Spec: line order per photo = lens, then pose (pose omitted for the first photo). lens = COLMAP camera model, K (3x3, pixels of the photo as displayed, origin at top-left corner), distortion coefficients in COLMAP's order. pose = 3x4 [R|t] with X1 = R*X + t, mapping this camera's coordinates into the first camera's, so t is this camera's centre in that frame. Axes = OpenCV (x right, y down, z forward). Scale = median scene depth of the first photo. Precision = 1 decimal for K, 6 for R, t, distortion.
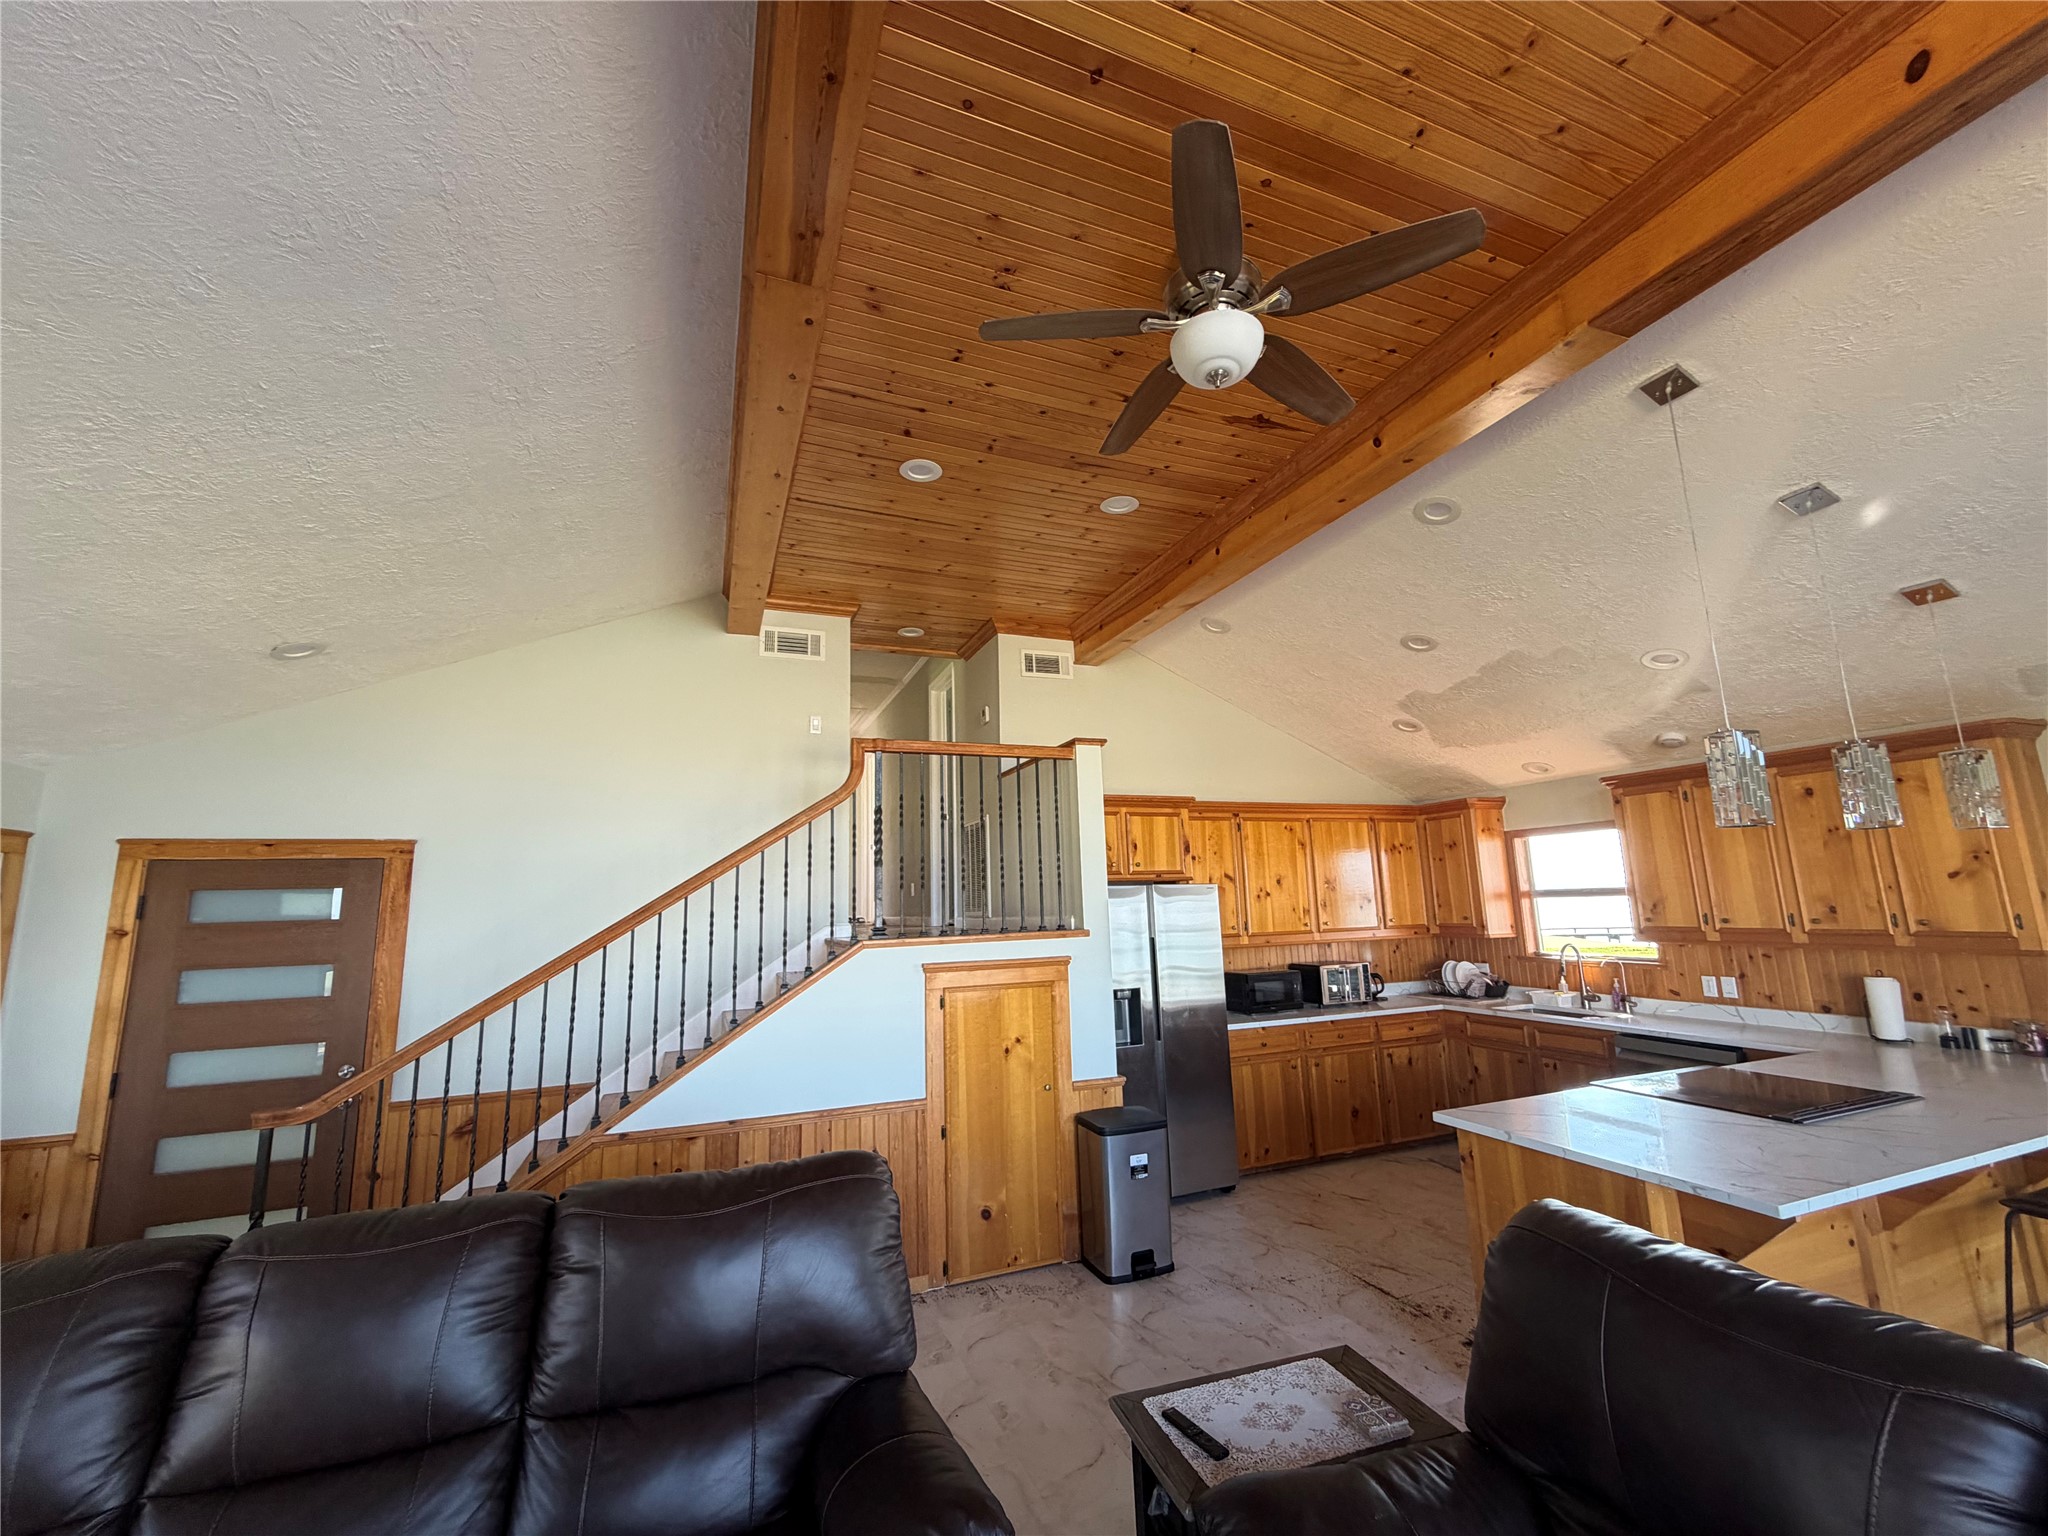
lens RADIAL K [[811.9, 0, 1018.9], [0, 811.9, 765.2], [0, 0, 1]] dist [-0.001781, 0.000852]
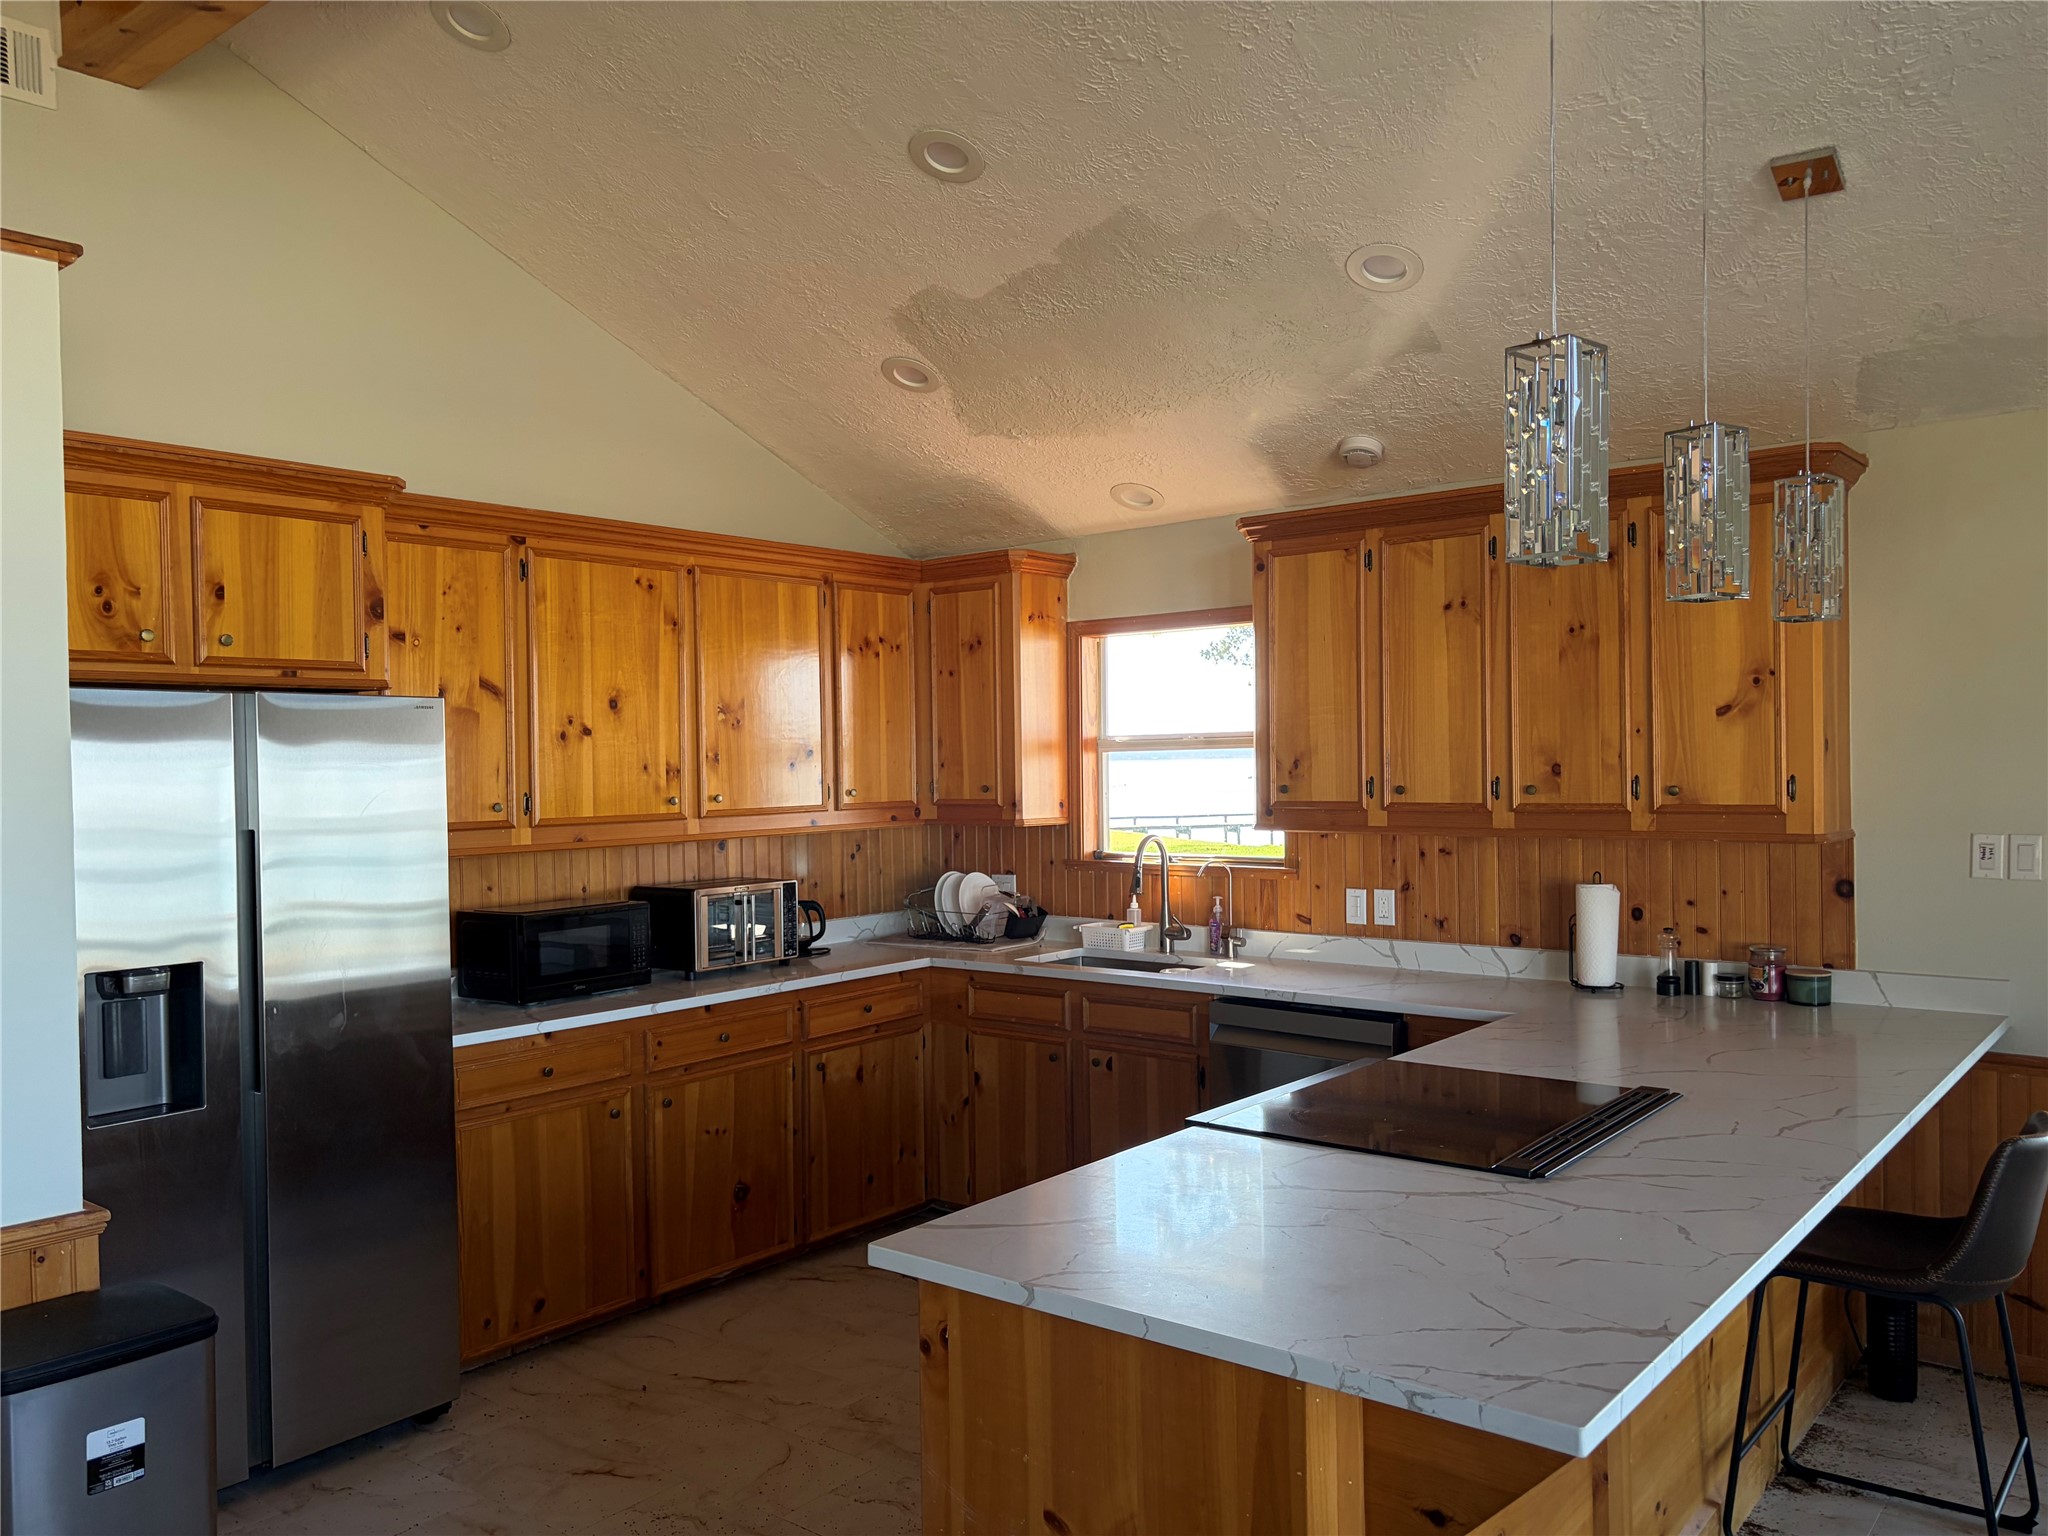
lens RADIAL K [[1568.1, 0, 1024.0], [0, 1568.1, 768.0], [0, 0, 1]] dist [0.005403, -0.005958]
pose [[0.867980, 0.010022, 0.496499, 0.103487], [-0.091780, 0.985810, 0.140550, 0.043385], [-0.488045, -0.167563, 0.856583, 0.183775]]
